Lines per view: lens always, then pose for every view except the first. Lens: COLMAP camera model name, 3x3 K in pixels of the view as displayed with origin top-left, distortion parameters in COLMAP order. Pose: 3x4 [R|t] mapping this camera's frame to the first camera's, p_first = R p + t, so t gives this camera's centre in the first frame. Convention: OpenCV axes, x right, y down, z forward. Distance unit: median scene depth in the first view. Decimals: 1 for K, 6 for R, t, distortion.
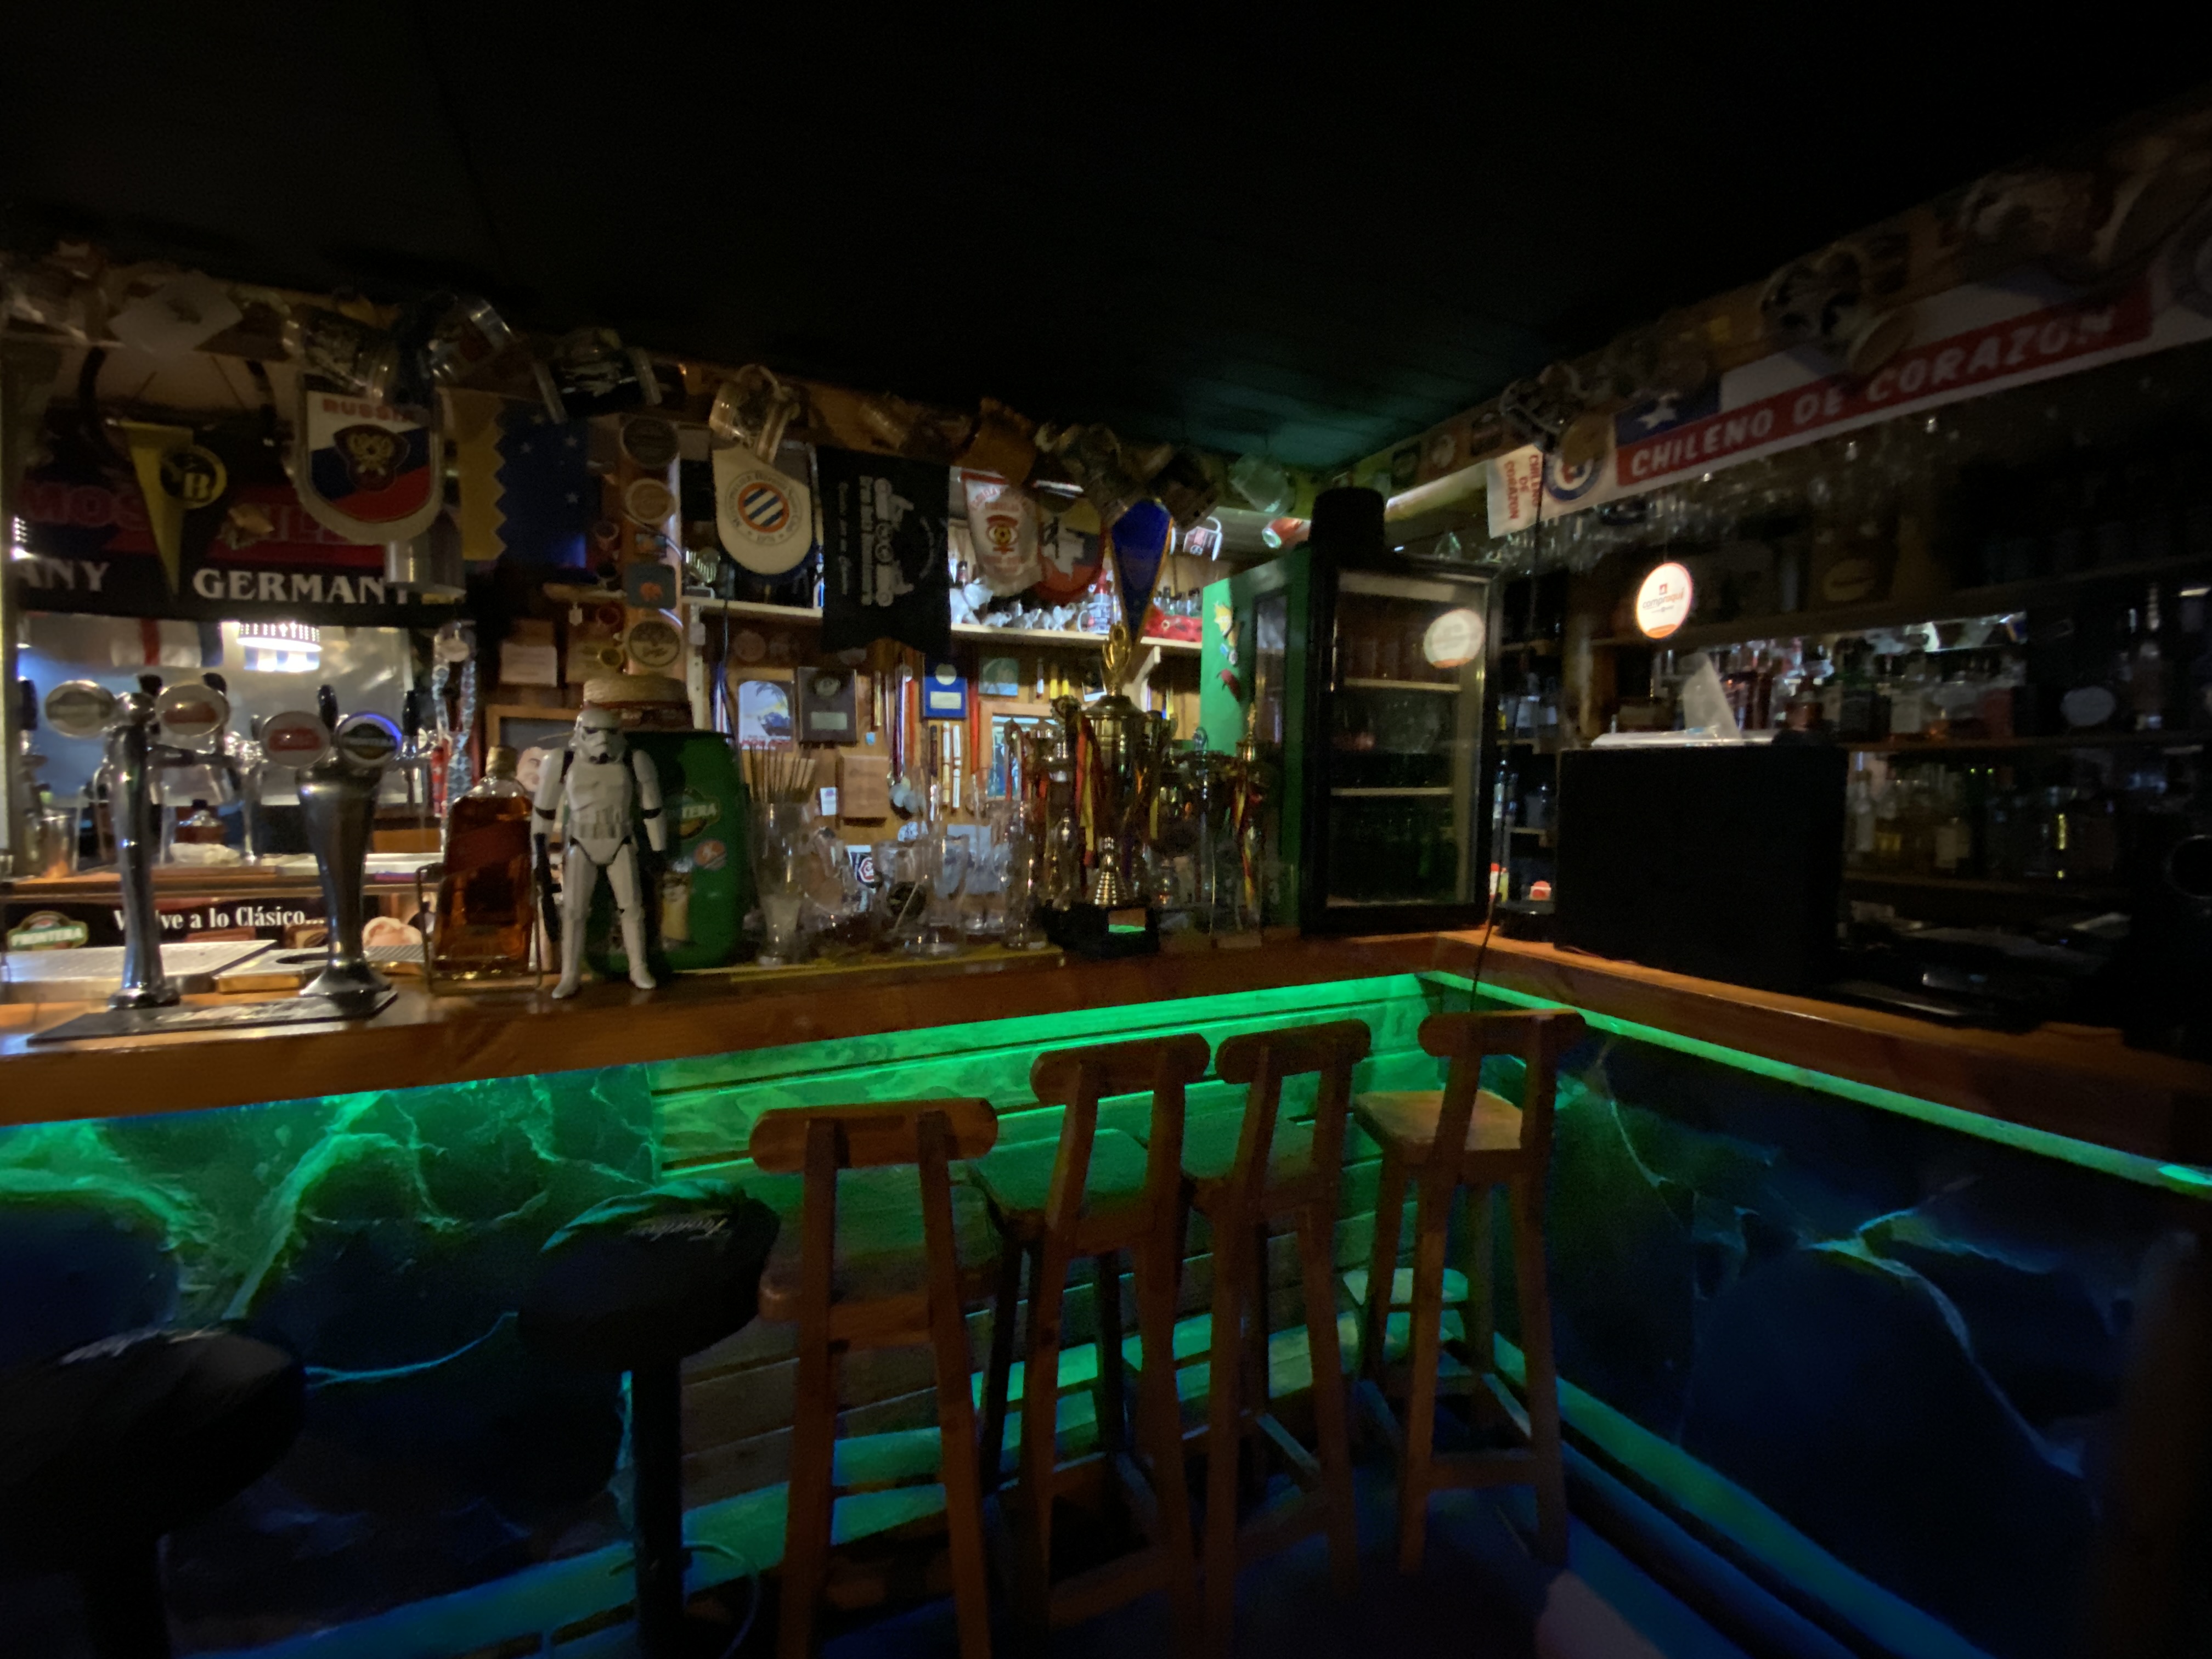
lens RADIAL K [[901.2, 0, 1106.0], [0, 901.2, 829.5], [0, 0, 1]] dist [0.003164, -0.012917]
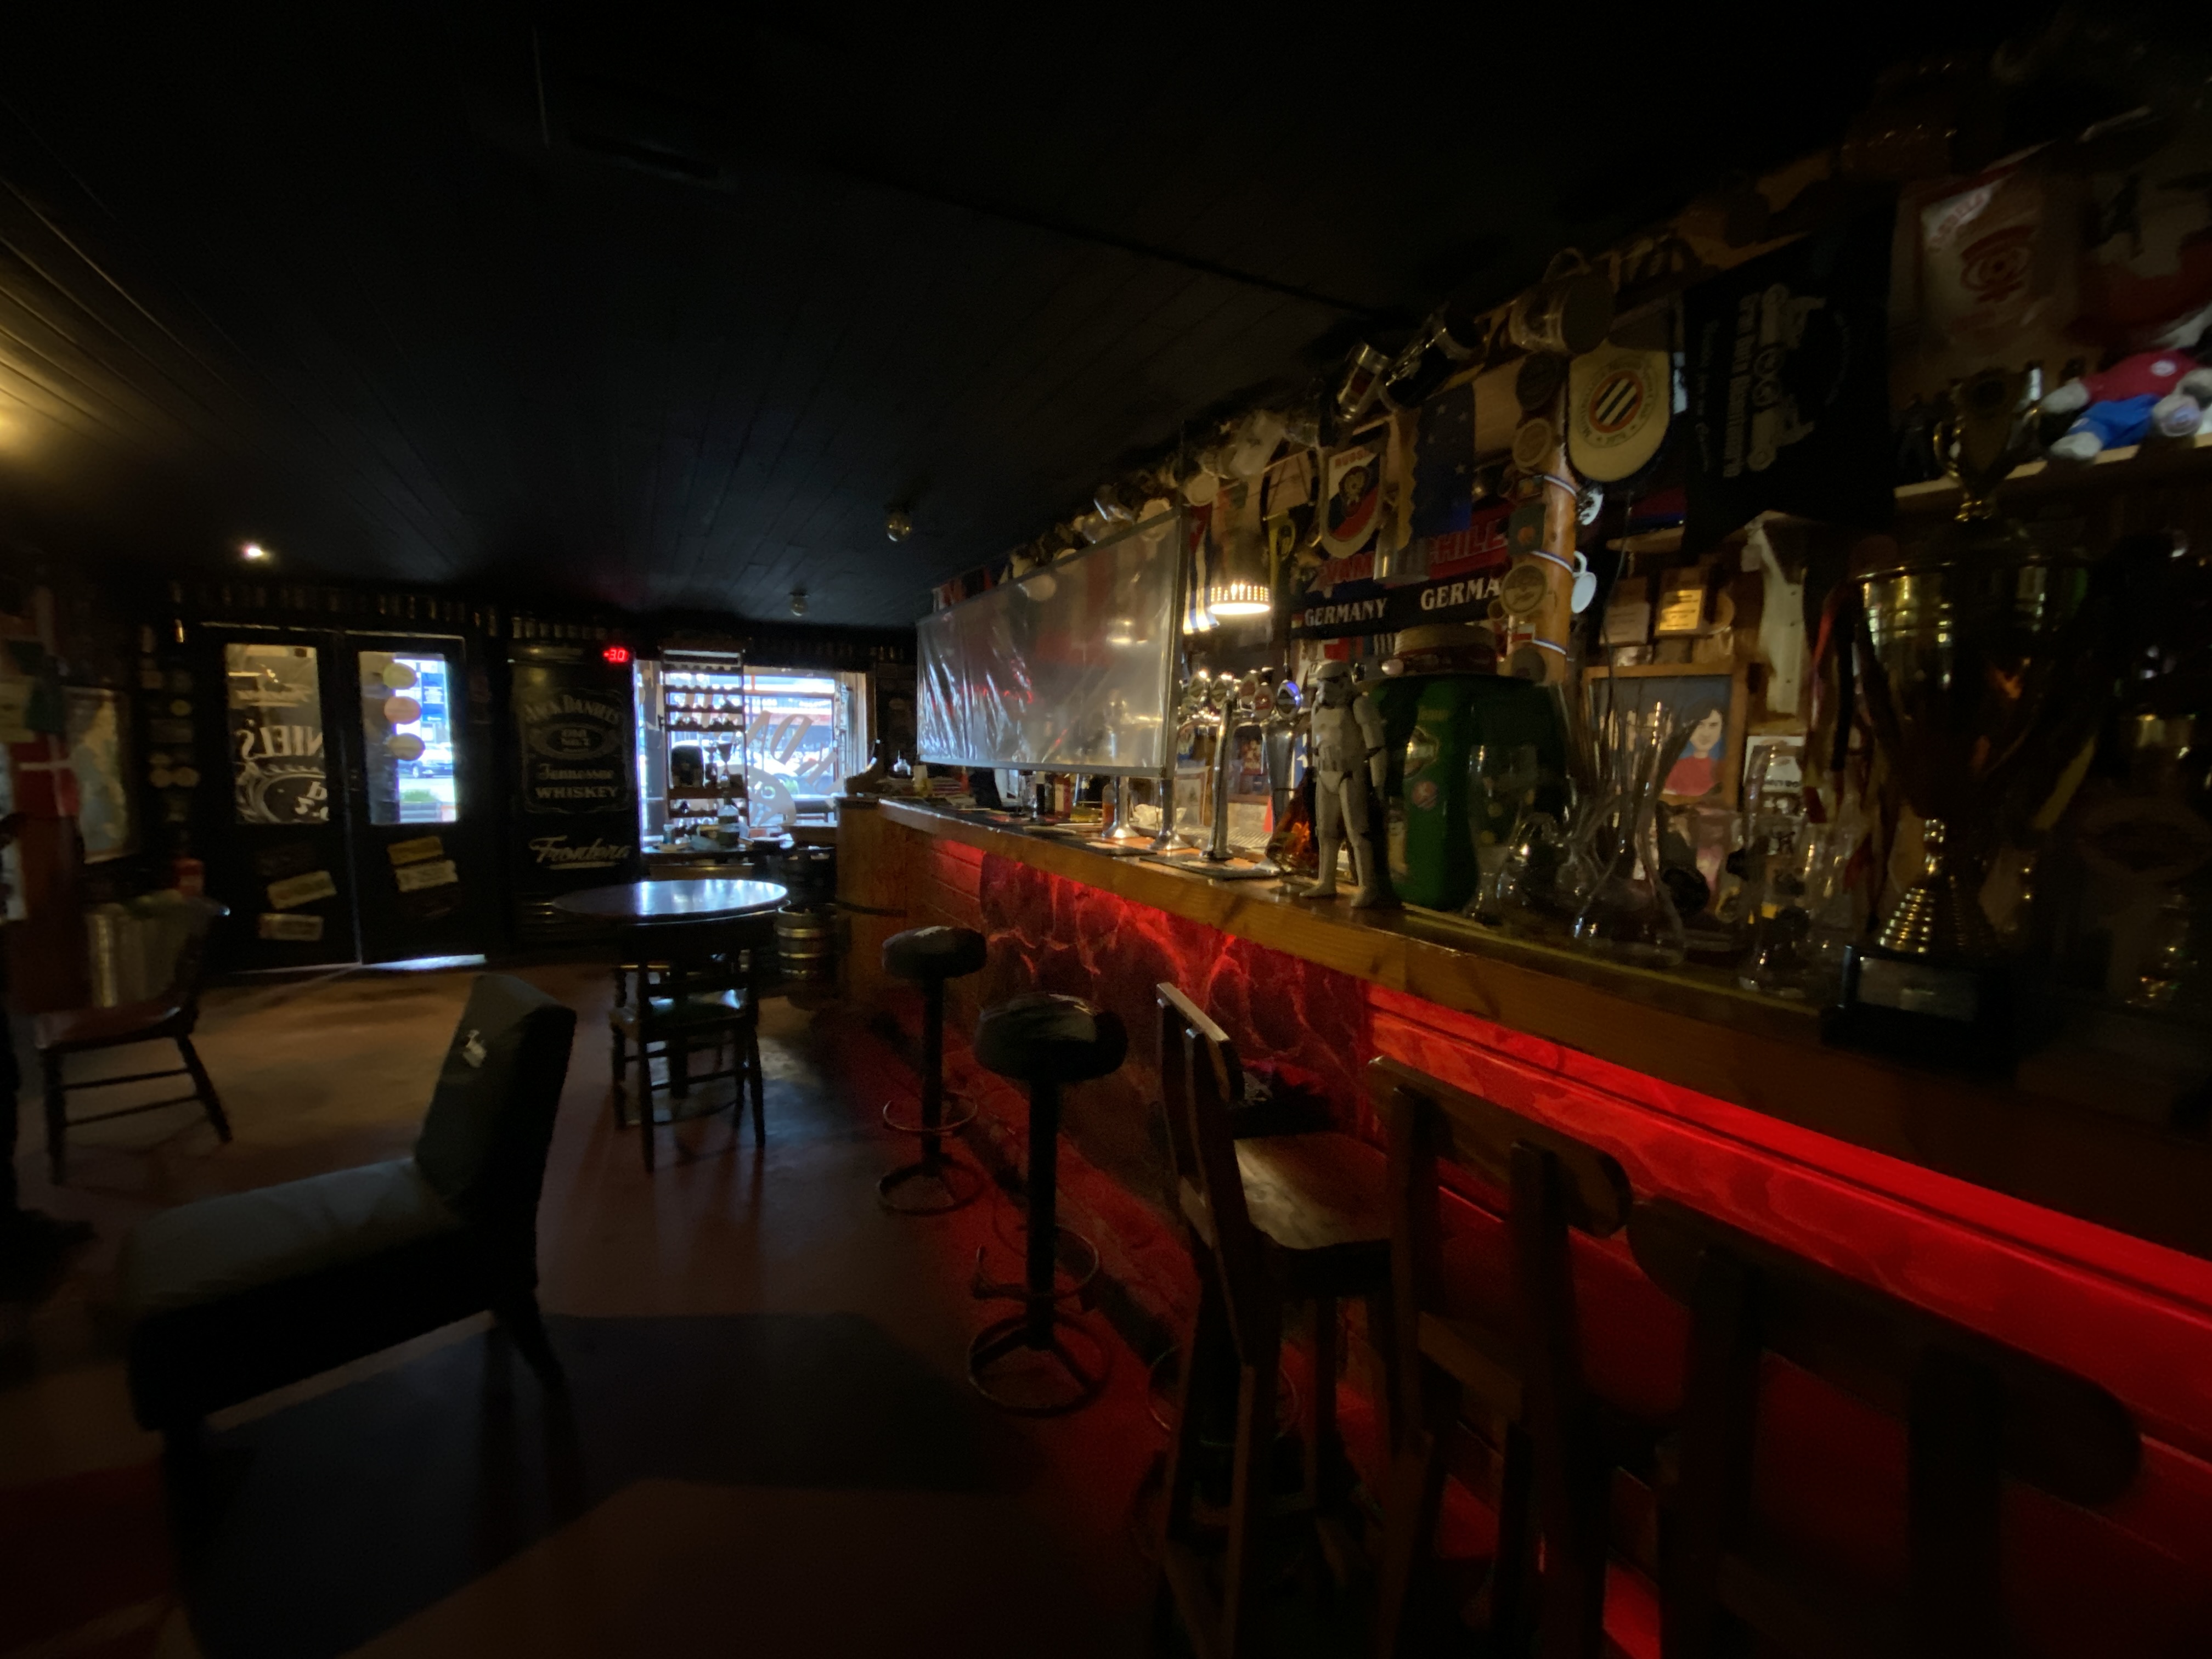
lens RADIAL K [[879.2, 0, 1106.0], [0, 879.2, 829.5], [0, 0, 1]] dist [0.002204, -0.019116]
pose [[0.018059, 0.087241, -0.996024, 0.467954], [-0.073858, 0.993581, 0.085688, 0.007272], [0.997105, 0.072016, 0.024387, 0.535316]]
